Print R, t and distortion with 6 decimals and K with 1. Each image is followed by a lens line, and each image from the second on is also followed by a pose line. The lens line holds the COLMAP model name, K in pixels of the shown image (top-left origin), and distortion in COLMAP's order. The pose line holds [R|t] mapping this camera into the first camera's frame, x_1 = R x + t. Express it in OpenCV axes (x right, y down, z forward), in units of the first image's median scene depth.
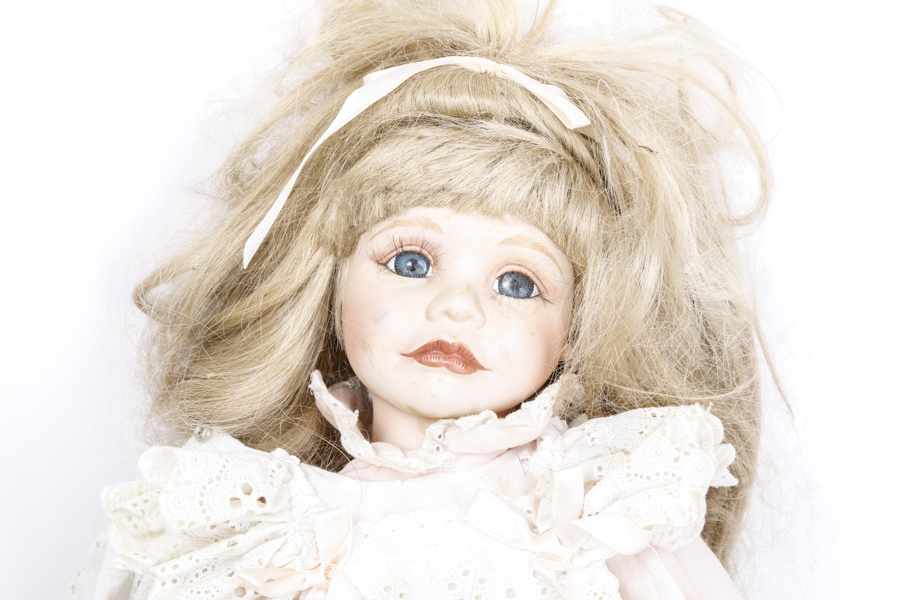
lens RADIAL K [[2349.9, 0, 449.9], [0, 2349.9, 300.5], [0, 0, 1]] dist [-0.118910, 0.000000]
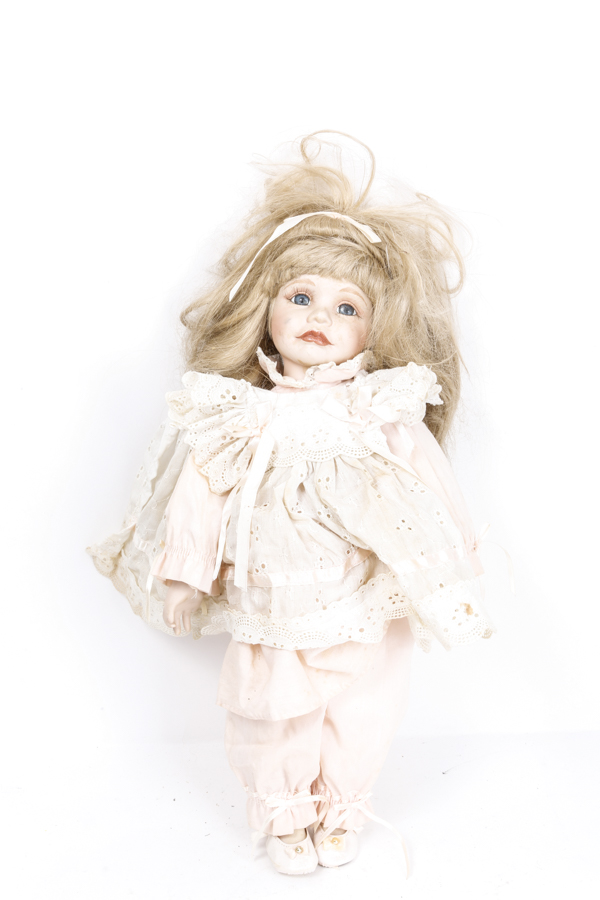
lens RADIAL K [[1449.6, 0, 299.5], [0, 1449.6, 449.2], [0, 0, 1]] dist [-0.005304, 0.000000]
pose [[0.998830, 0.028341, -0.039177, 0.041123], [-0.027719, 0.999483, 0.016306, 0.107190], [0.039619, -0.015201, 0.999099, -0.423926]]
